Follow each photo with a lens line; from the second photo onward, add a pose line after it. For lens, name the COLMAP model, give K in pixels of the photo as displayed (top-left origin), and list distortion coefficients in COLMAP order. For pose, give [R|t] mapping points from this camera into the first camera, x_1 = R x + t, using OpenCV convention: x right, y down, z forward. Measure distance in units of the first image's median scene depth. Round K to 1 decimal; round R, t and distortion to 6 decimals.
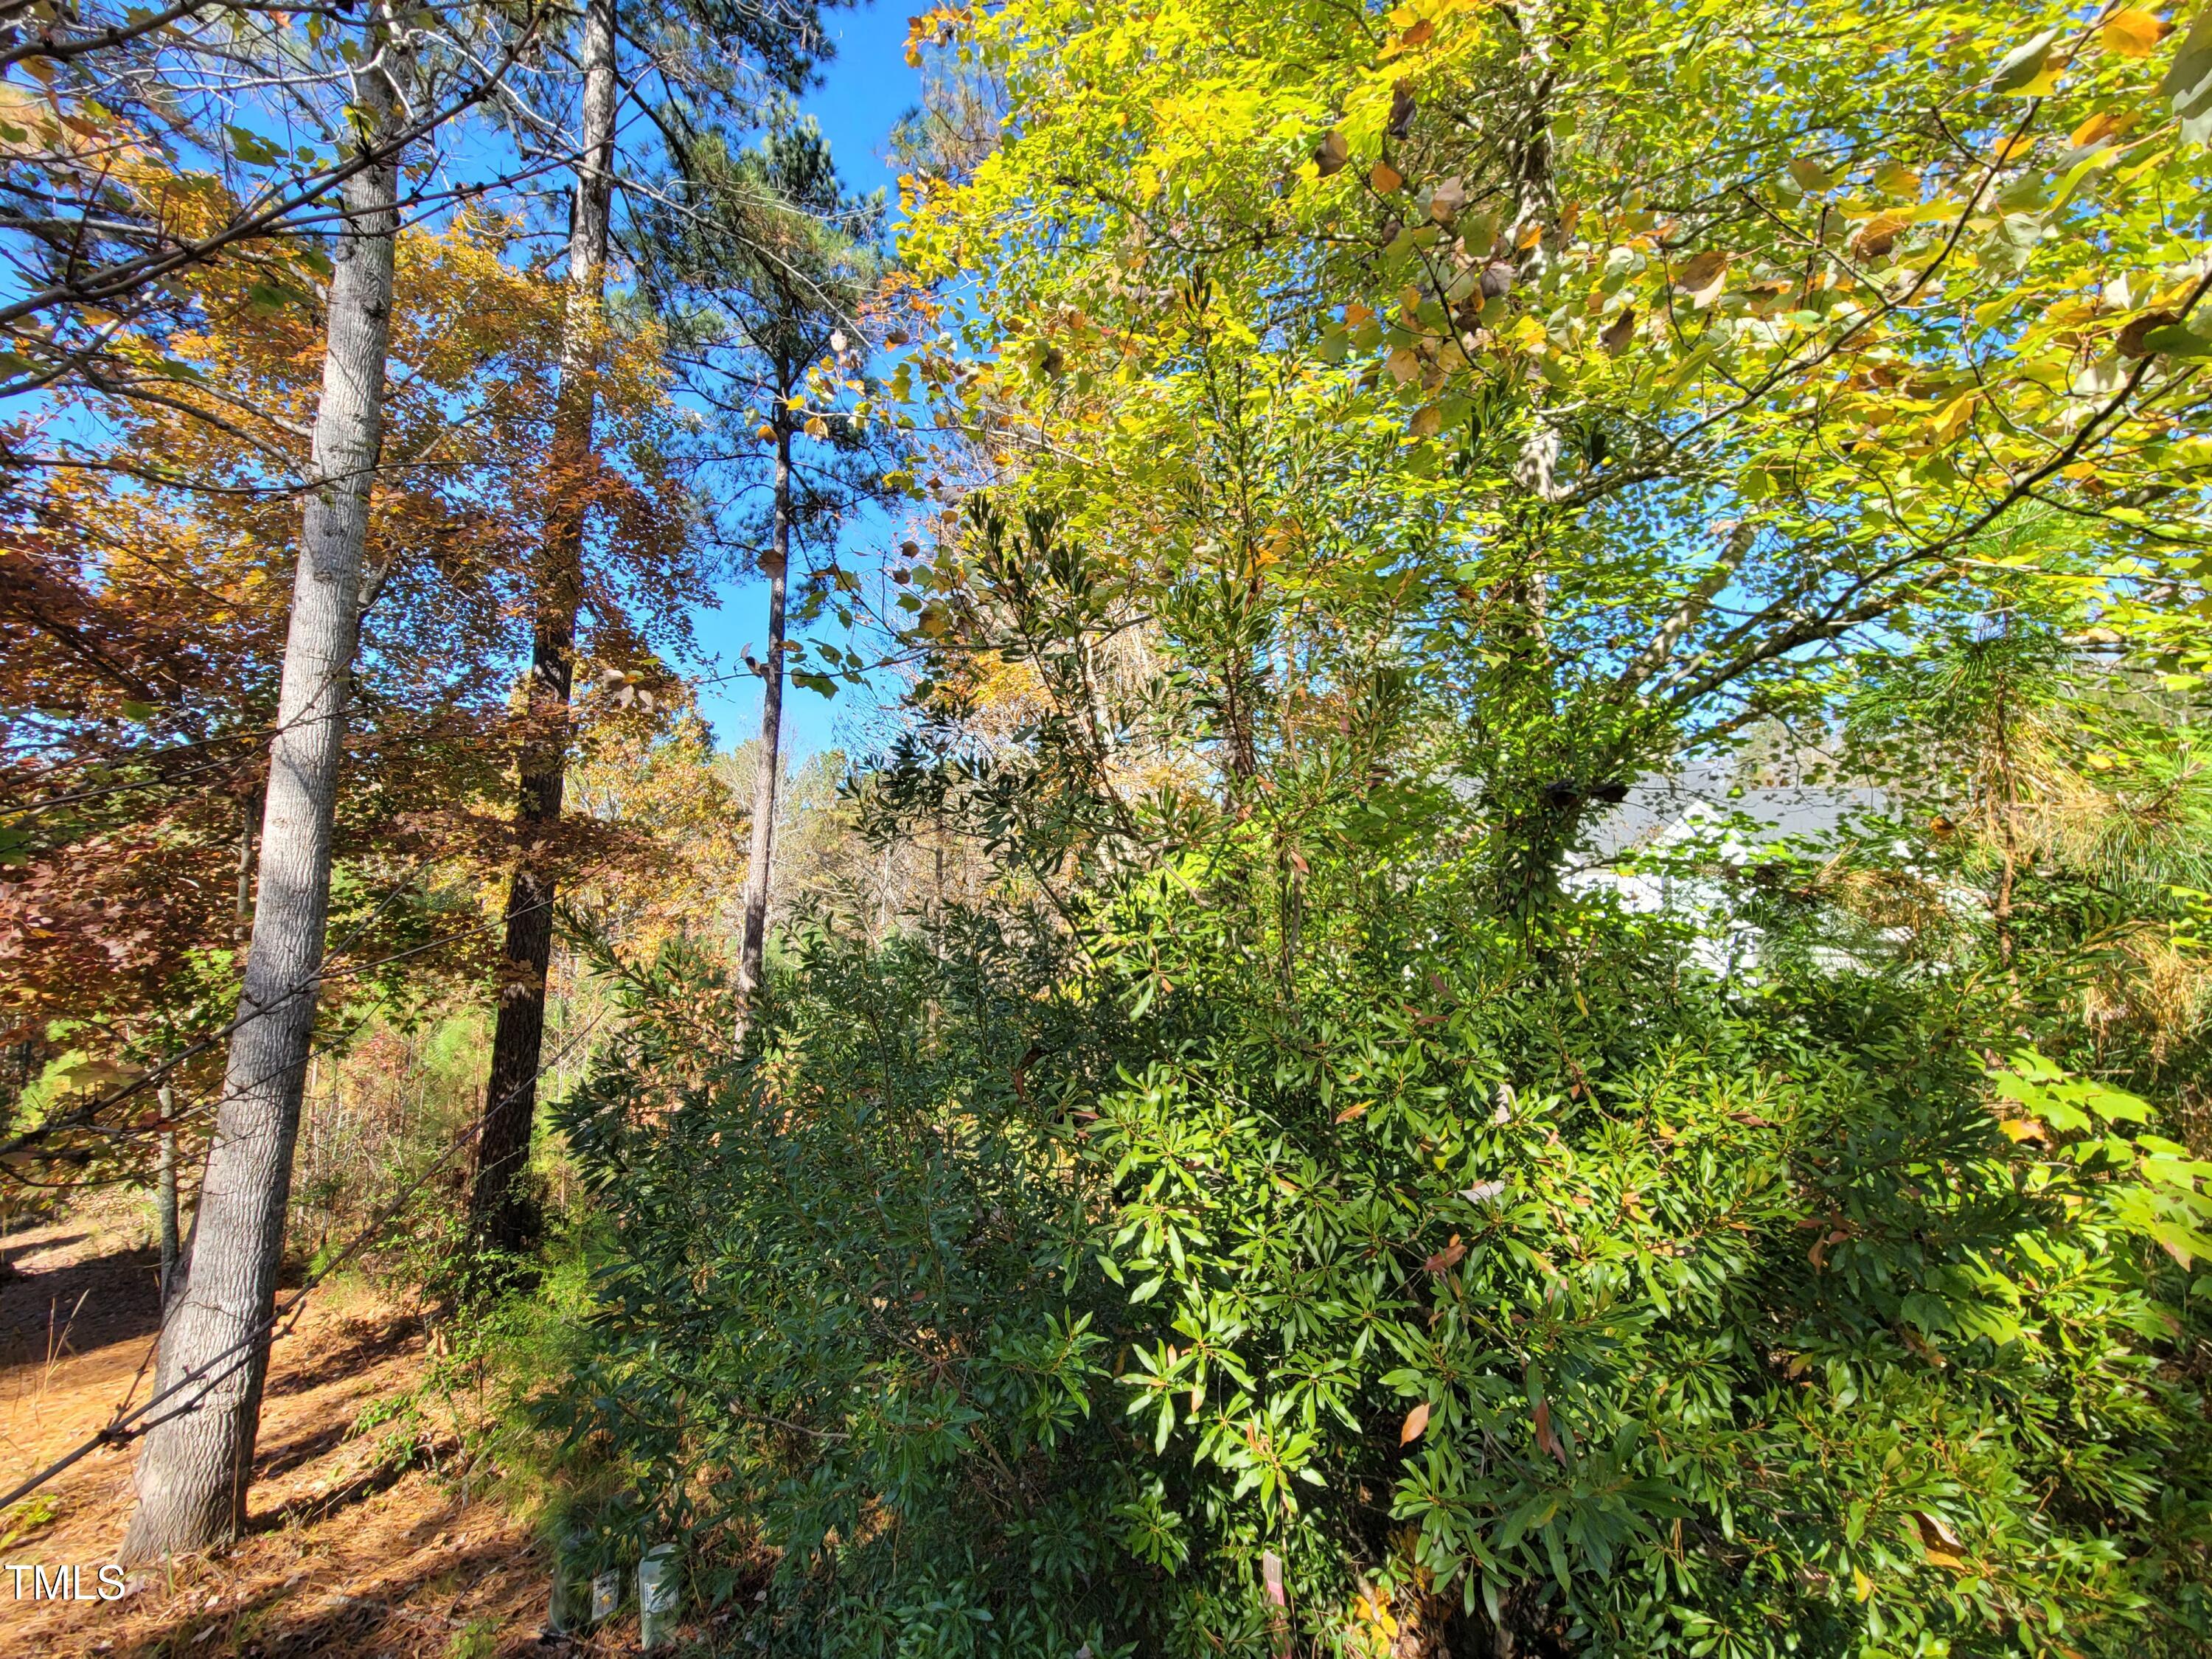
lens RADIAL K [[899.9, 0, 1094.6], [0, 899.9, 826.6], [0, 0, 1]] dist [-0.005448, 0.002870]
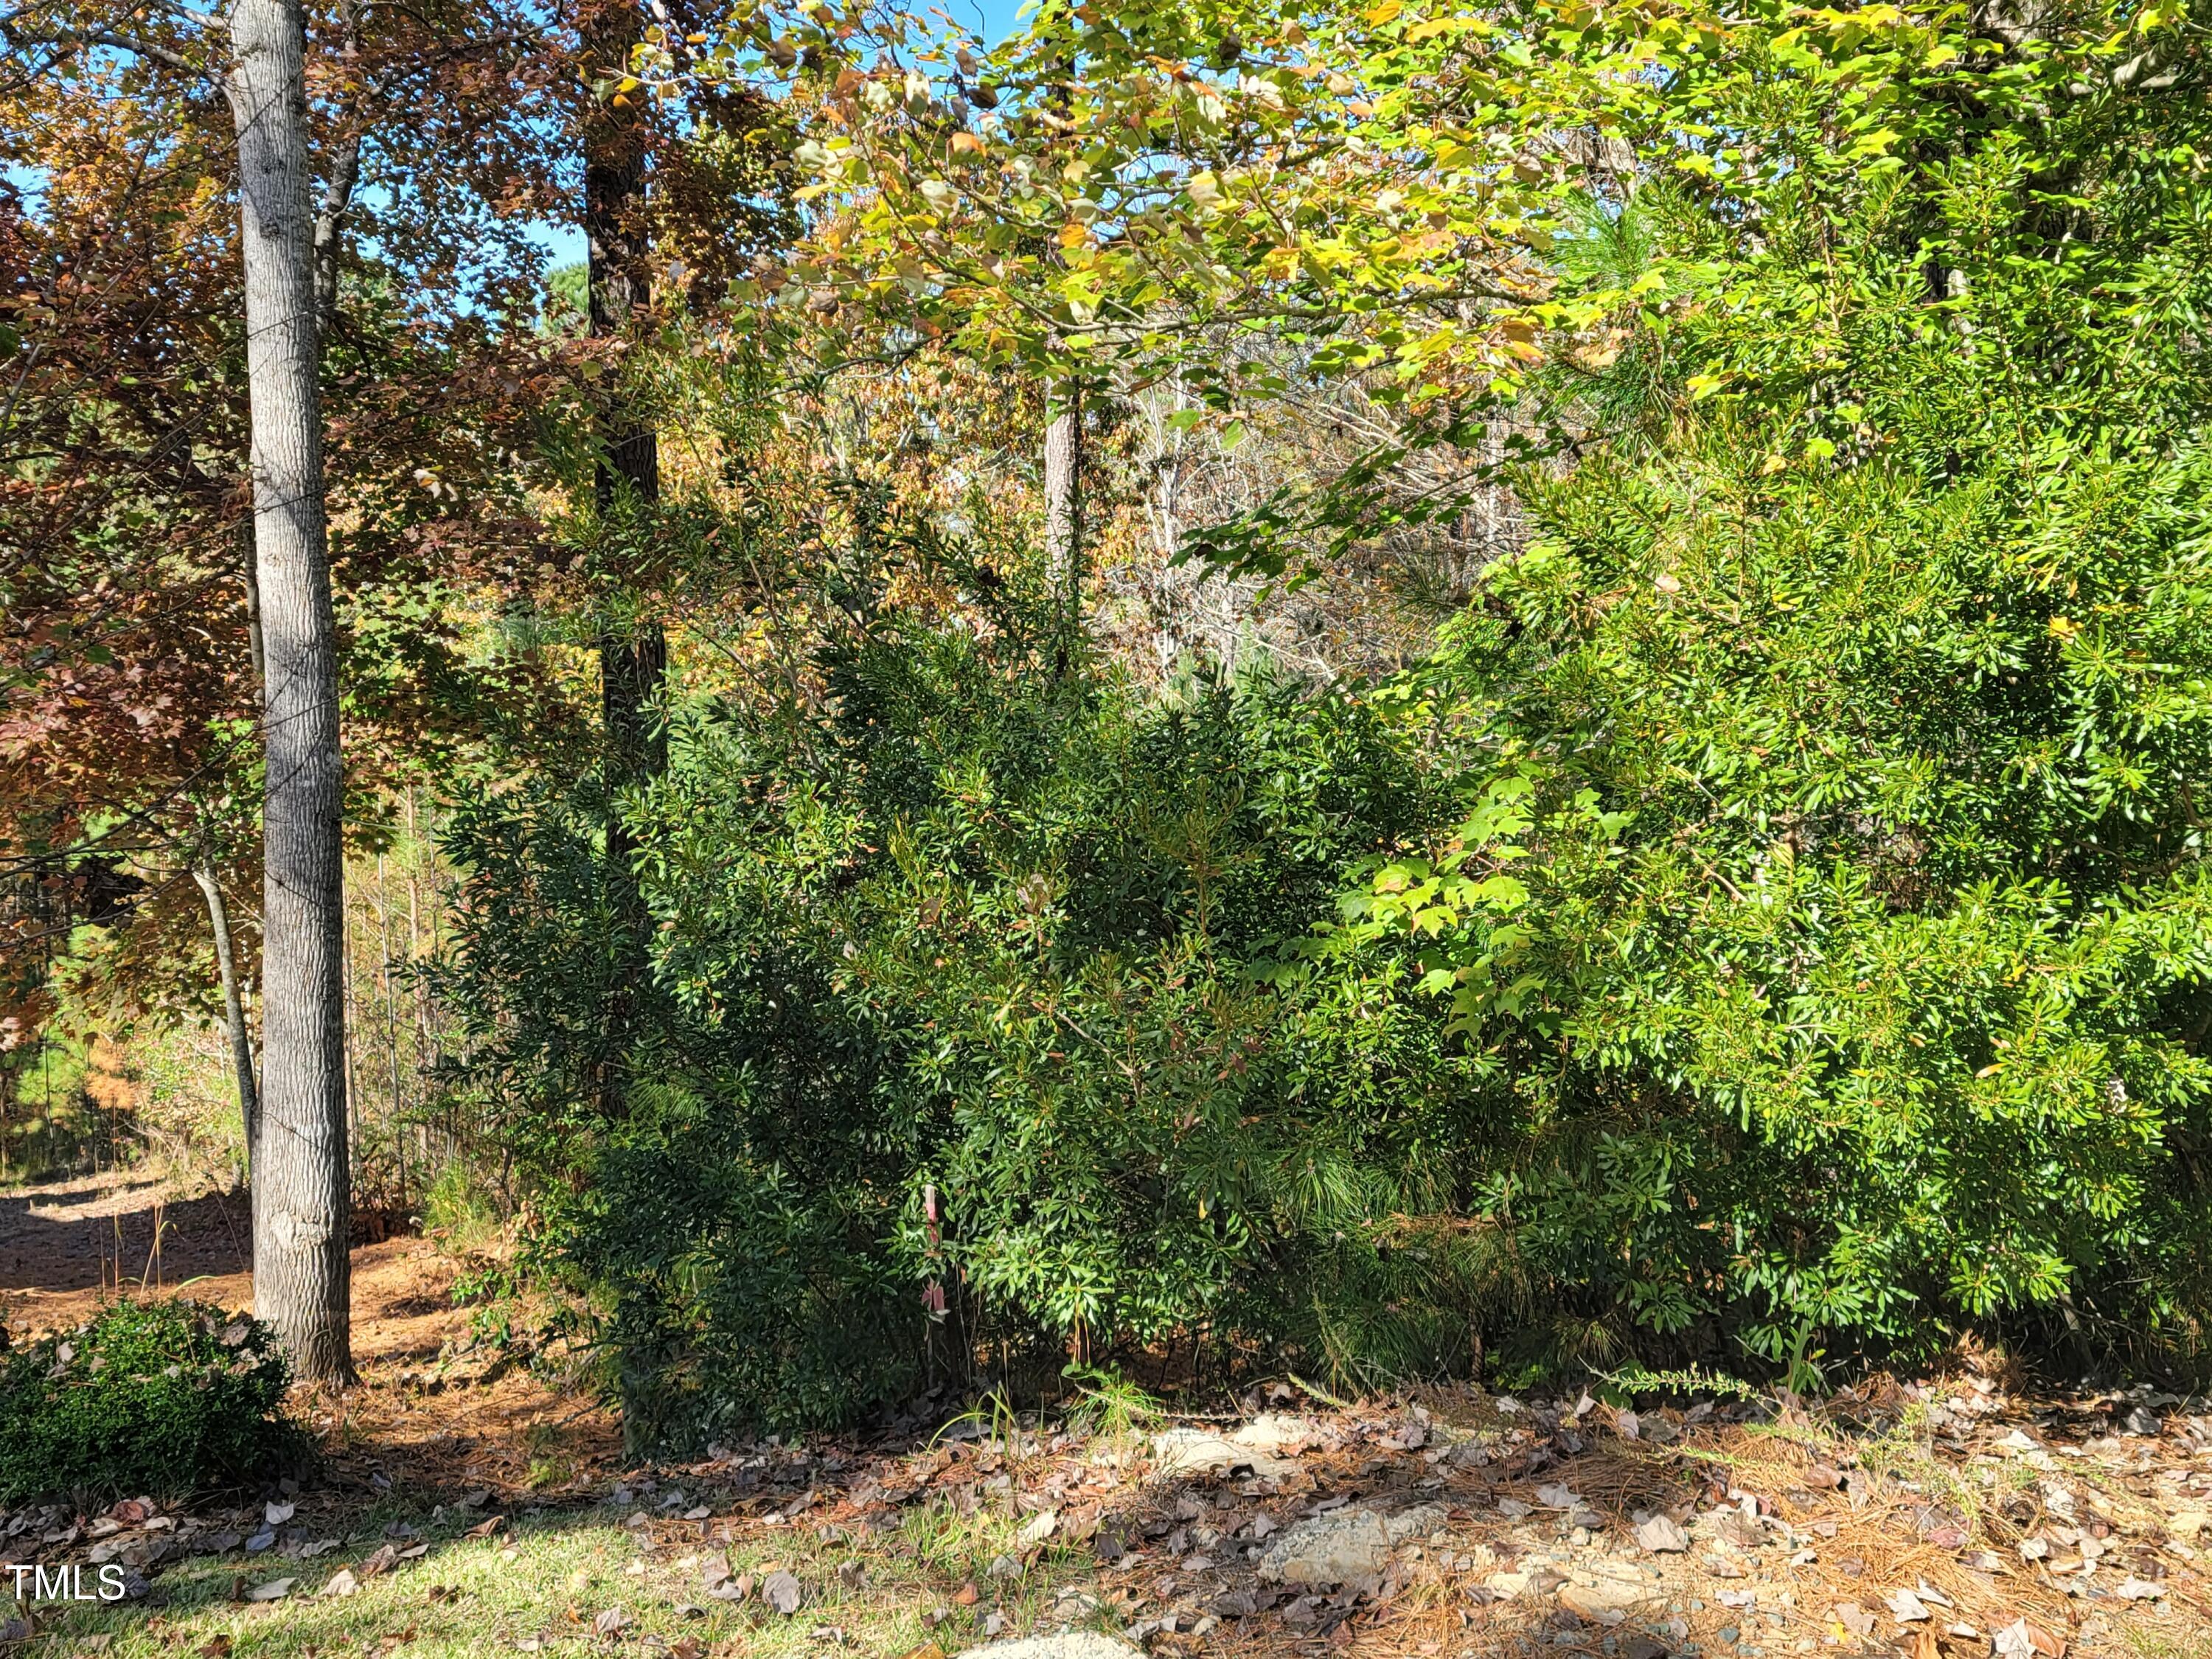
lens RADIAL K [[2331.9, 0, 1106.2], [0, 2331.9, 827.4], [0, 0, 1]] dist [0.072769, 0.000000]
pose [[0.908212, 0.002063, -0.418506, 0.567355], [0.077128, 0.982035, 0.172219, -0.064987], [0.411343, -0.188690, 0.891736, -0.537199]]
